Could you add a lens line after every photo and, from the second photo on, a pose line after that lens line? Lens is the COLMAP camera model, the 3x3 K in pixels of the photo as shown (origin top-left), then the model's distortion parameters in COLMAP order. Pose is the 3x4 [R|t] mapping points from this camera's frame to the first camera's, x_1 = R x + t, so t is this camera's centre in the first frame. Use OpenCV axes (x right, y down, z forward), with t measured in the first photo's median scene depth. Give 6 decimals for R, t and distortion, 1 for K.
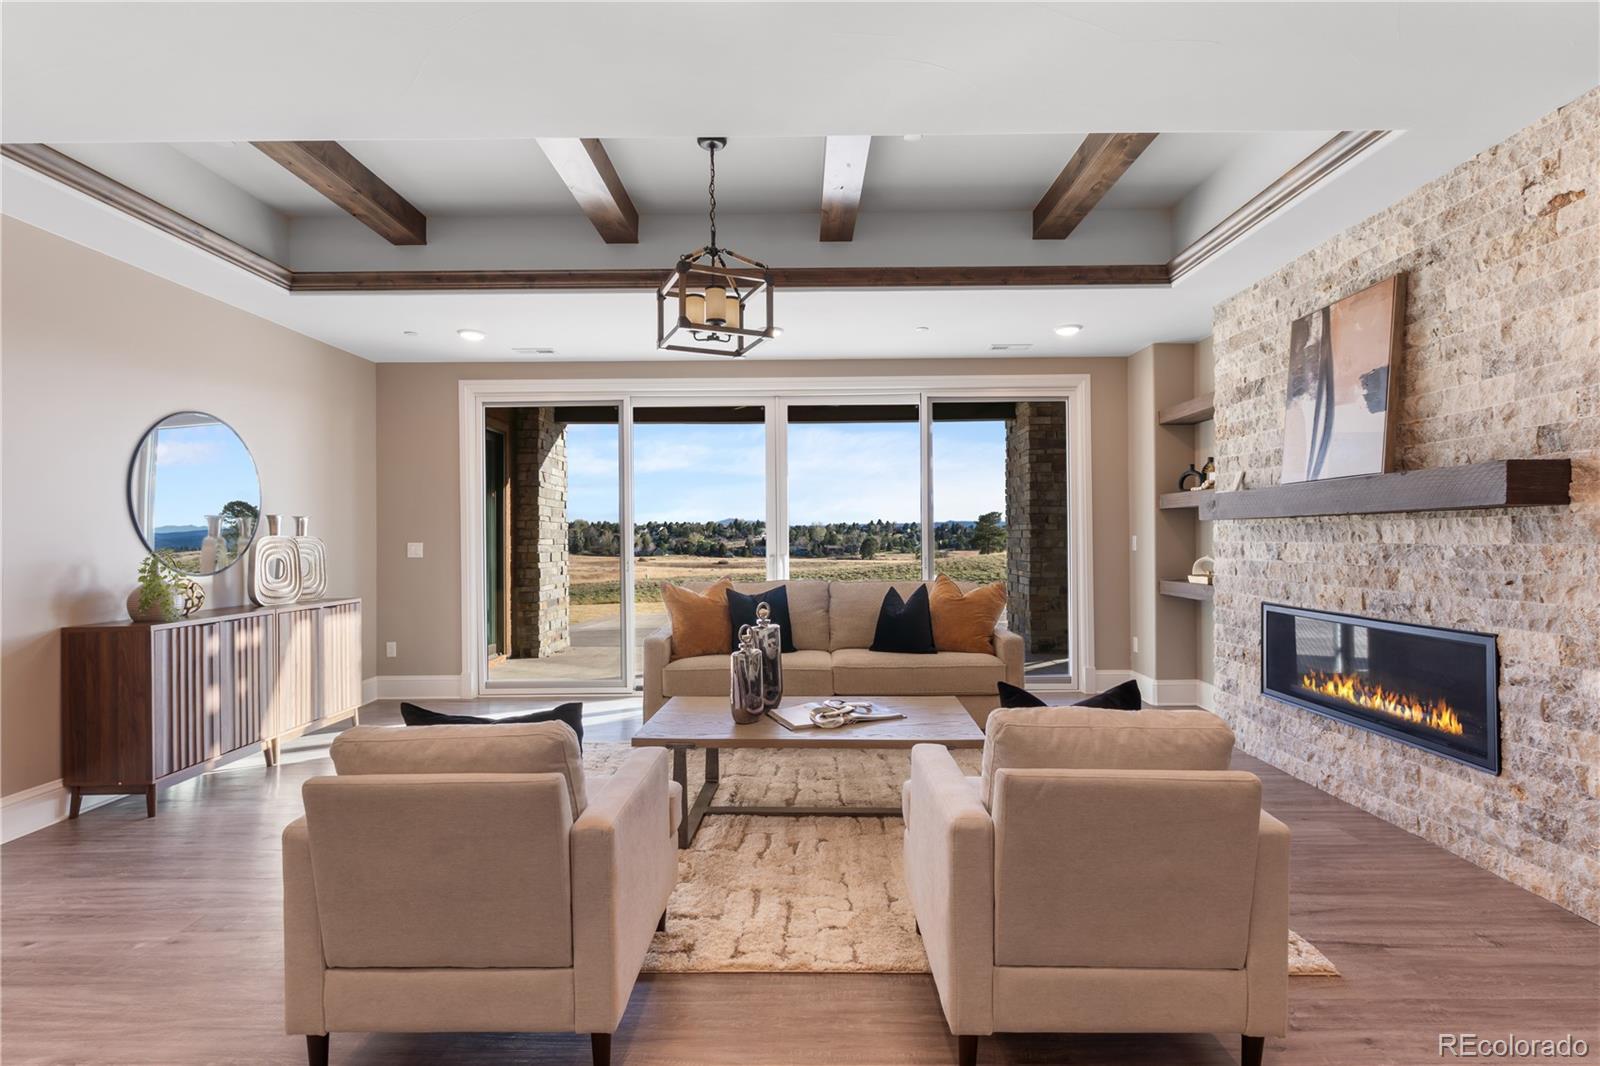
lens RADIAL K [[763.3, 0, 806.0], [0, 763.3, 535.9], [0, 0, 1]] dist [0.006906, 0.000421]
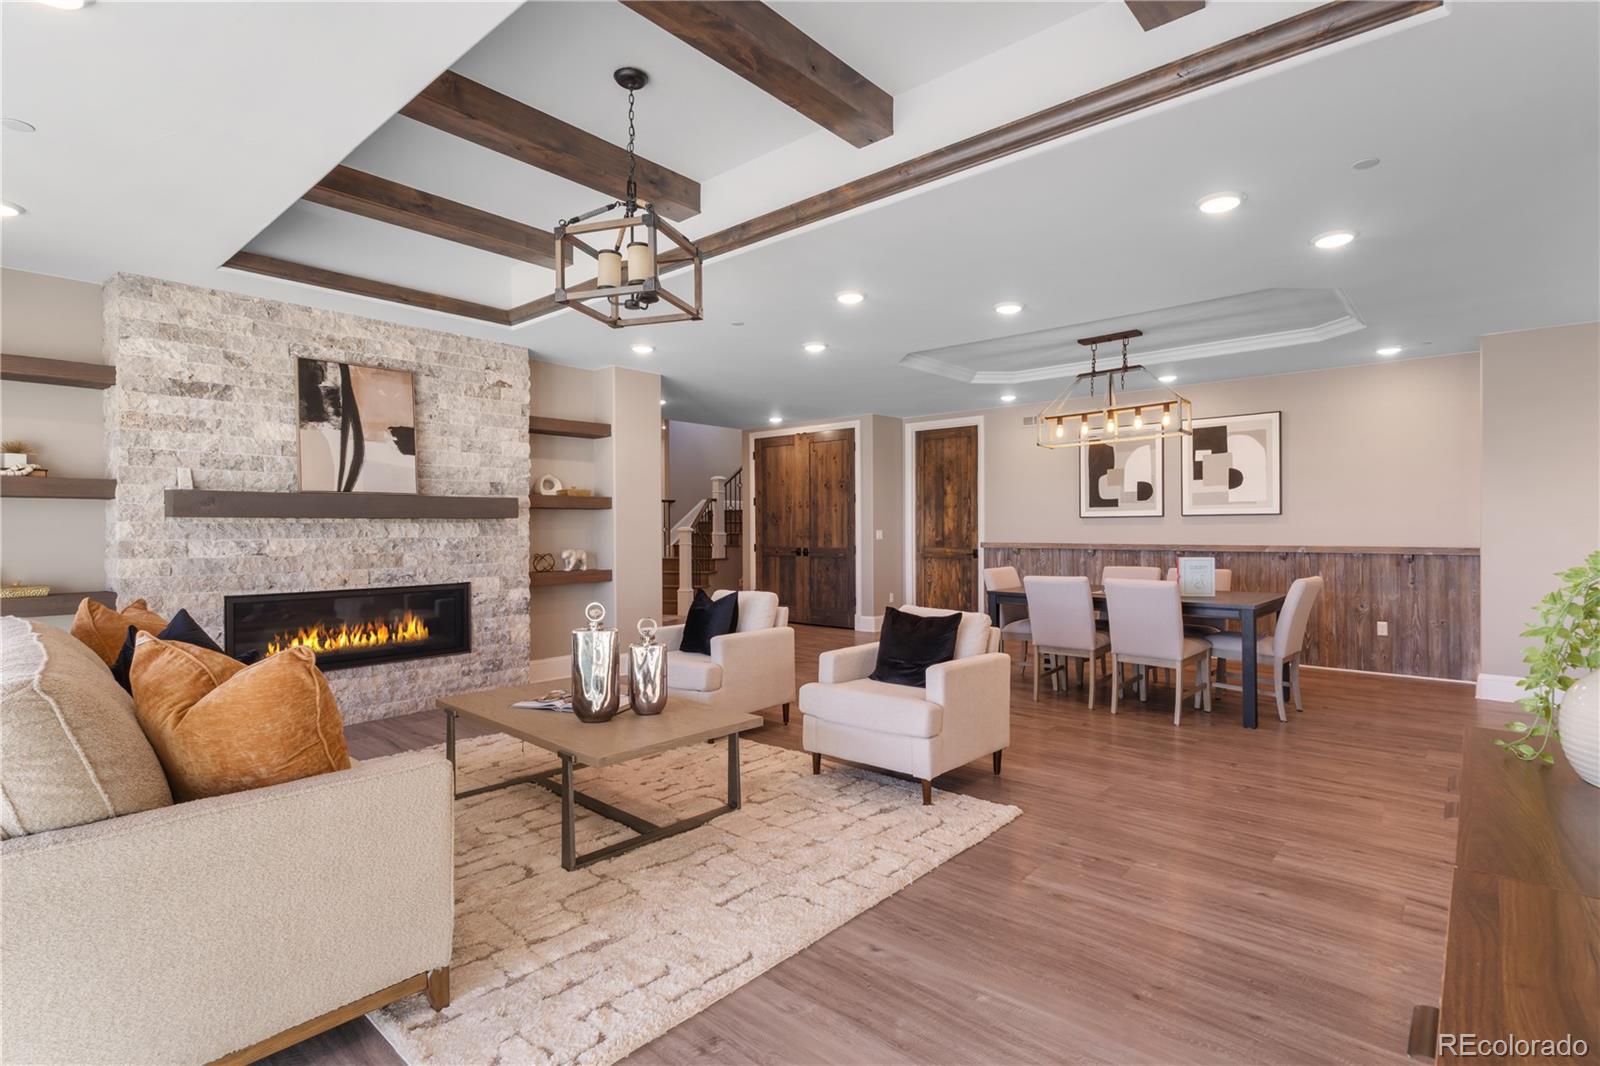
lens RADIAL K [[763.3, 0, 803.3], [0, 763.3, 531.1], [0, 0, 1]] dist [0.006906, 0.000421]
pose [[-0.750390, 0.006421, 0.660964, -0.974845], [0.007270, 0.999973, -0.001461, 0.005047], [-0.660955, 0.003709, -0.750416, 1.758142]]
